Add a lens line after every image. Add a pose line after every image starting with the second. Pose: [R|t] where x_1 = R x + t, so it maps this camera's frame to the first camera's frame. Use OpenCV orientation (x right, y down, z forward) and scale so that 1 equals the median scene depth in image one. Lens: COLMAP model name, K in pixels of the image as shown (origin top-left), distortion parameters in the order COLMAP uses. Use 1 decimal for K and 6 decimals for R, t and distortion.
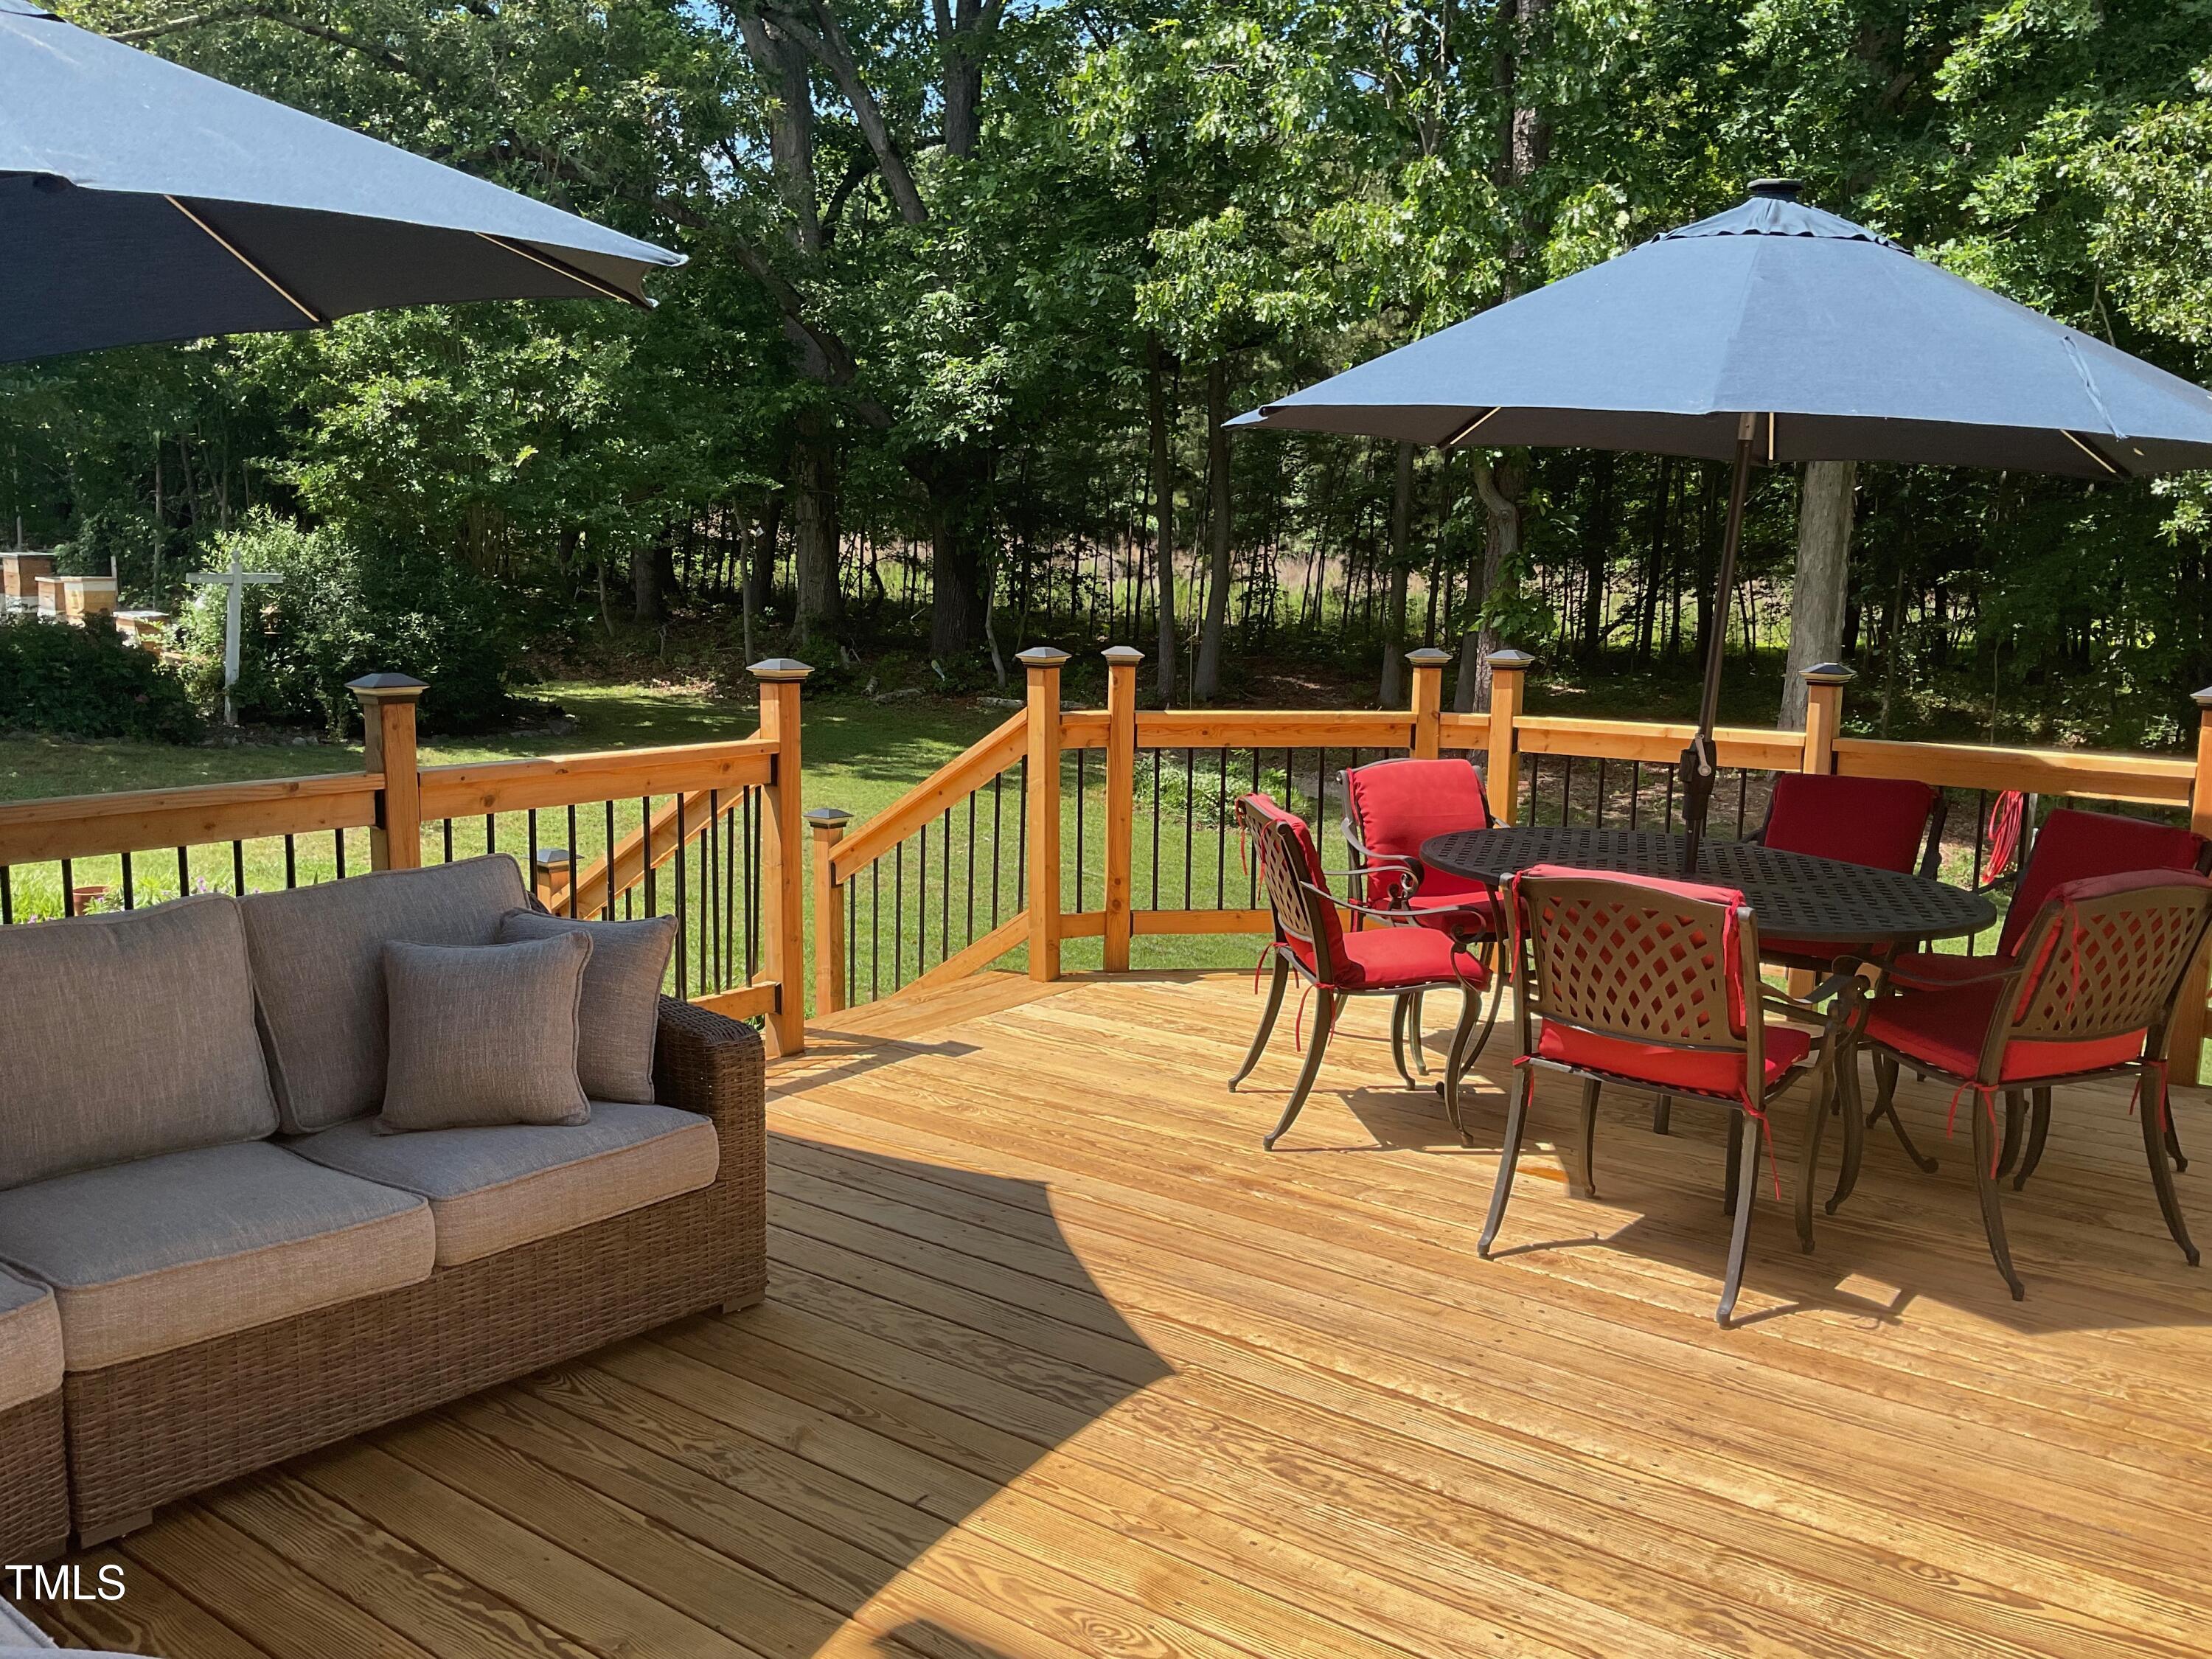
lens RADIAL K [[1834.5, 0, 1103.6], [0, 1834.5, 838.3], [0, 0, 1]] dist [0.056554, -0.105647]
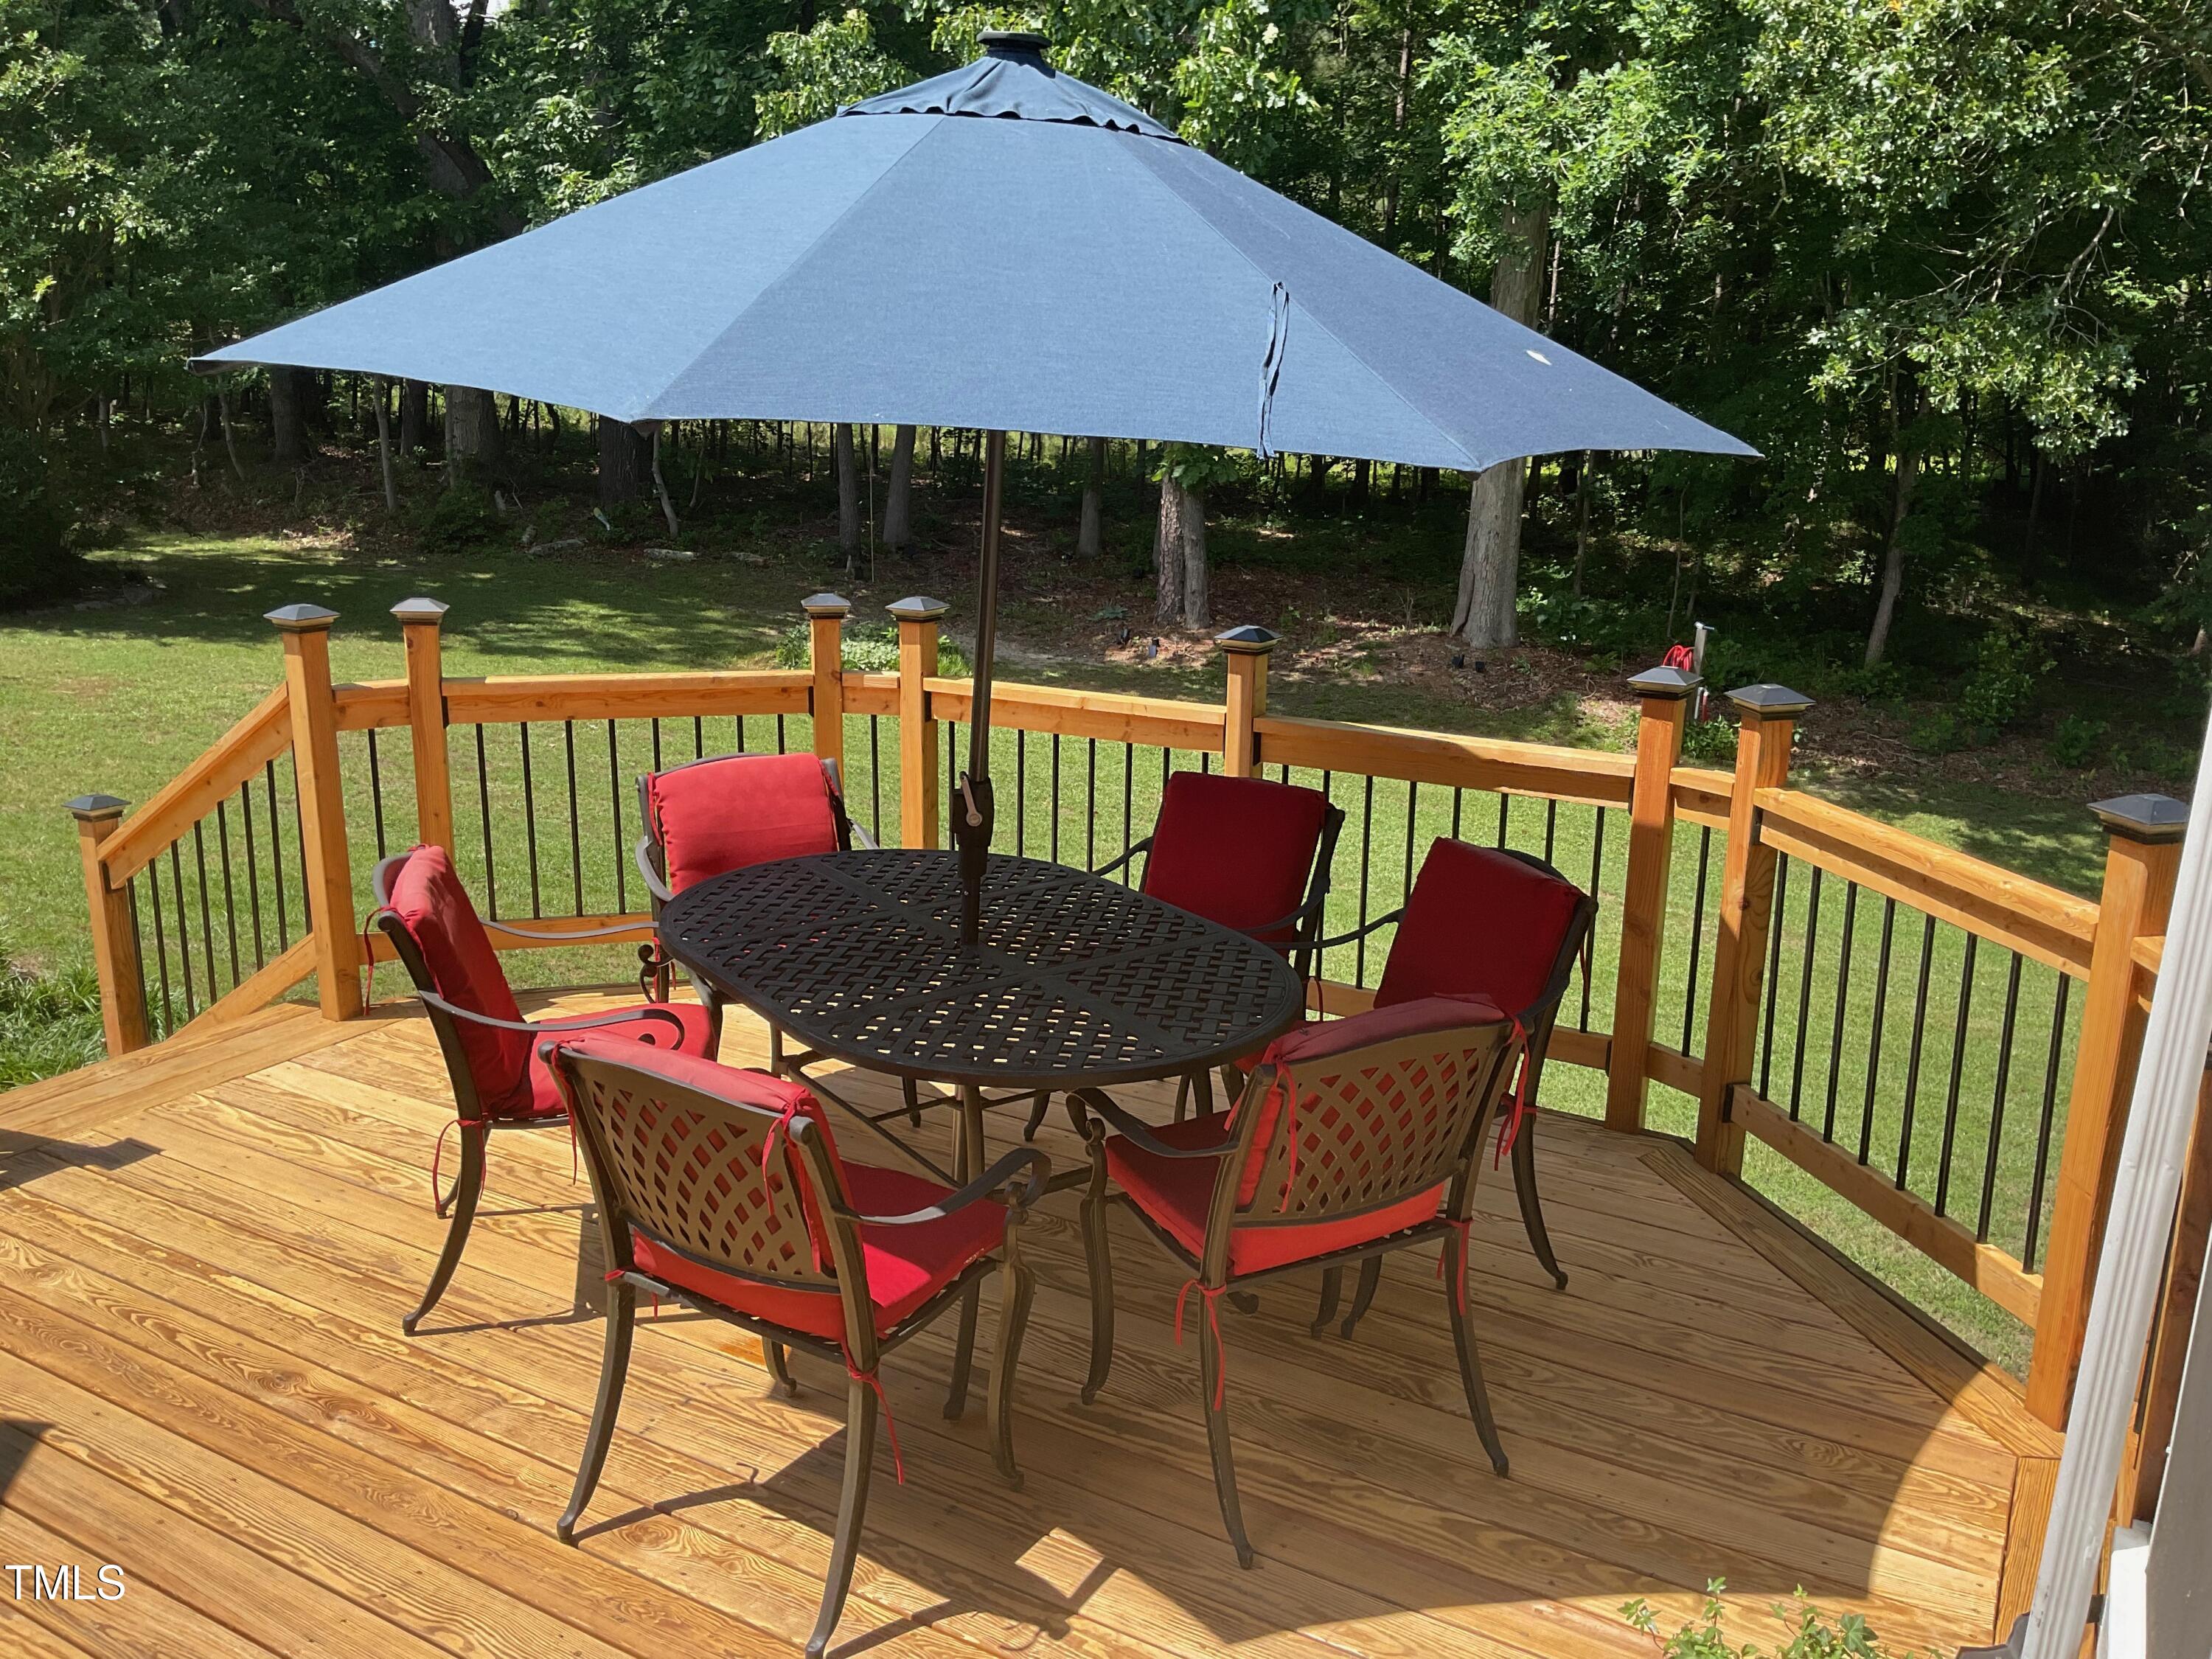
lens RADIAL K [[1834.5, 0, 1120.2], [0, 1834.5, 833.5], [0, 0, 1]] dist [0.056554, -0.105647]
pose [[0.992615, -0.029075, 0.117774, 0.094820], [0.017713, 0.995186, 0.096392, -0.033352], [-0.120010, -0.093594, 0.988351, 0.072929]]
